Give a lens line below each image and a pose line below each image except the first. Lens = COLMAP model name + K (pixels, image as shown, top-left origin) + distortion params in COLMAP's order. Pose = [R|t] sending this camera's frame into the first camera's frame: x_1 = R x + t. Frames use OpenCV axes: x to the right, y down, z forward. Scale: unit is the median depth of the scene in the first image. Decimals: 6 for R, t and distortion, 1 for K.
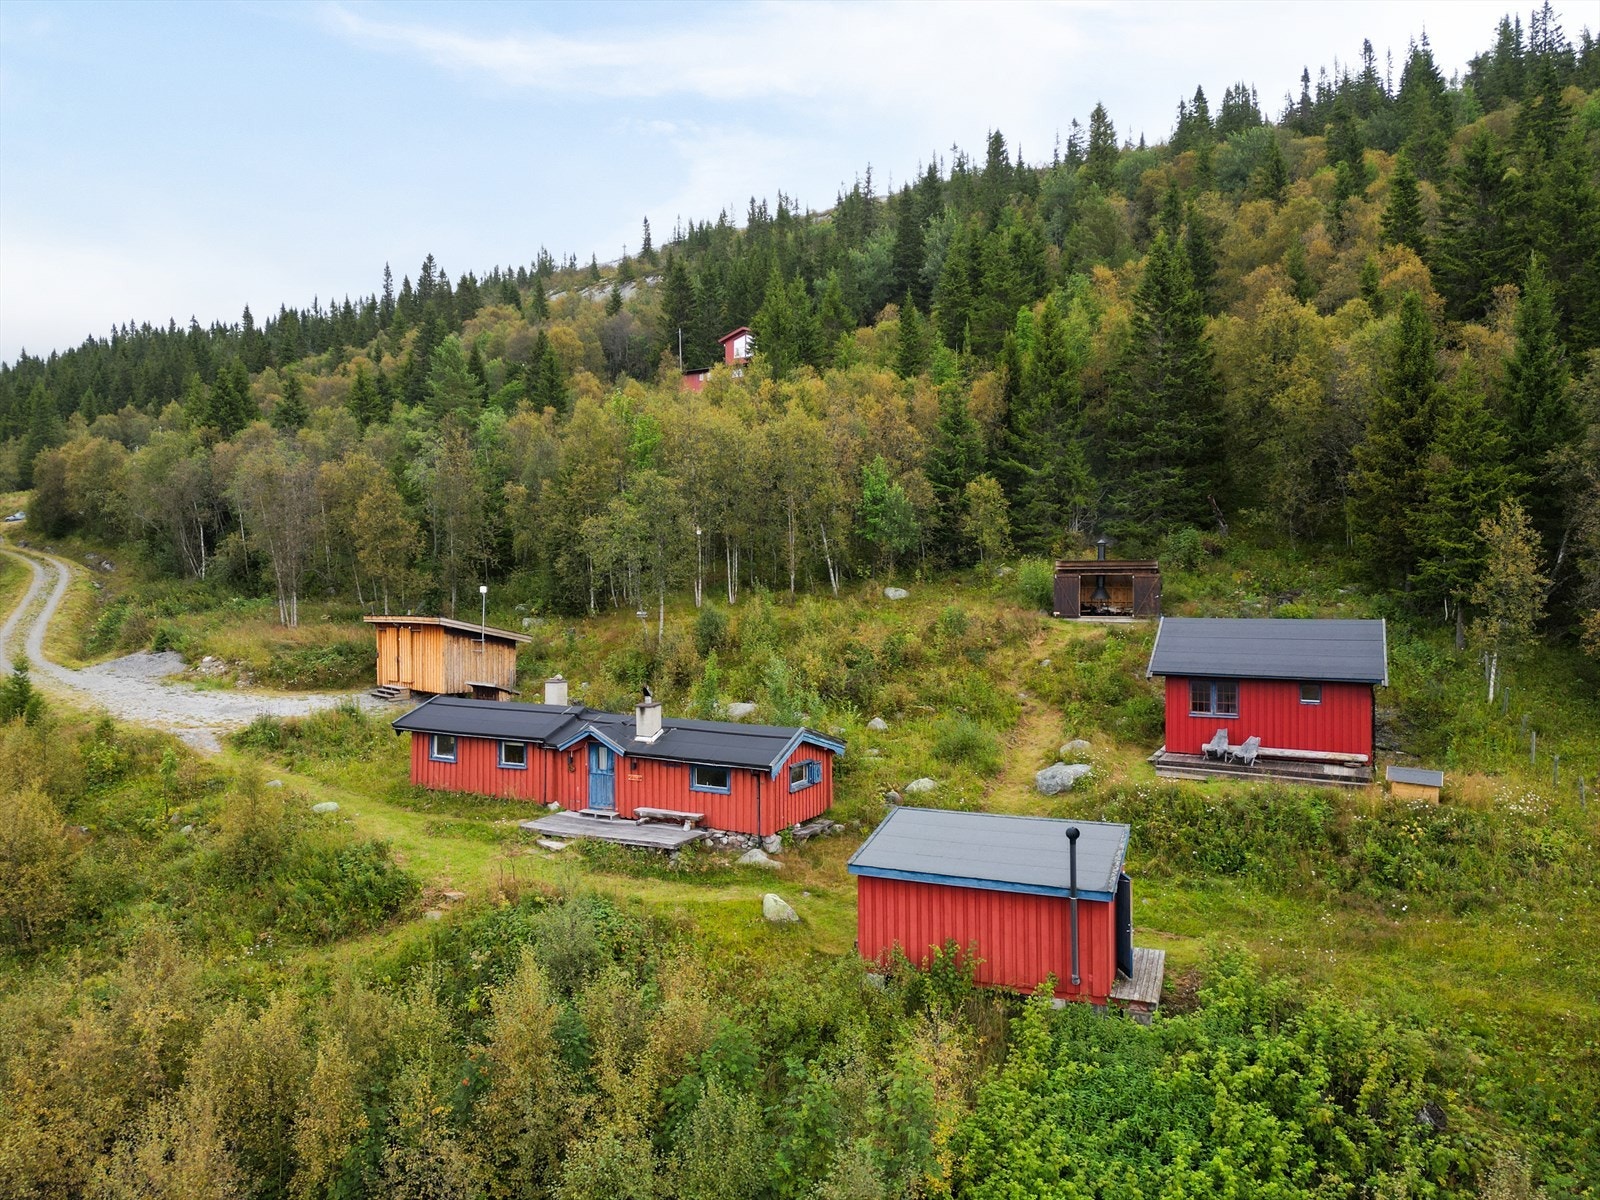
lens RADIAL K [[1142.4, 0, 800.0], [0, 1142.4, 600.0], [0, 0, 1]] dist [0.049077, -0.001190]
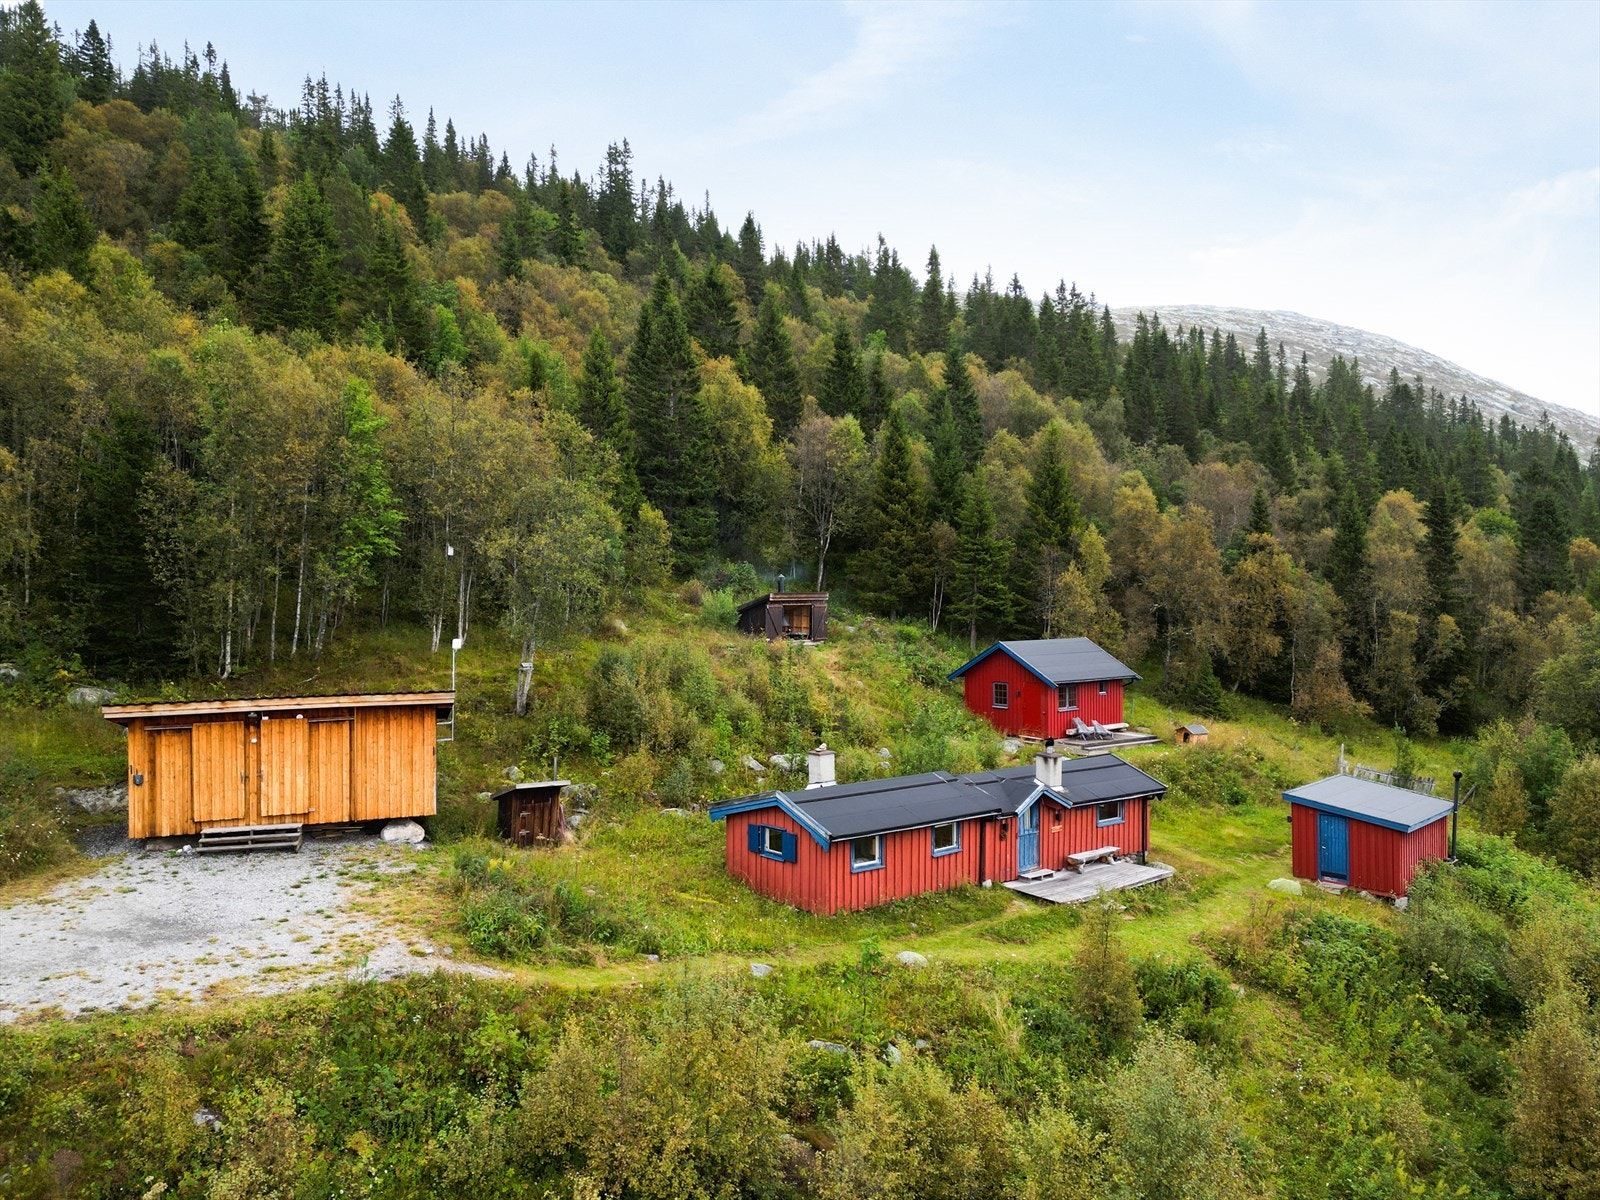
lens RADIAL K [[1142.4, 0, 800.0], [0, 1142.4, 600.0], [0, 0, 1]] dist [0.049077, -0.001190]
pose [[0.408137, -0.012419, 0.912836, -1.184633], [0.014688, 0.999867, 0.007035, -0.055381], [-0.912802, 0.010536, 0.408266, 0.827997]]
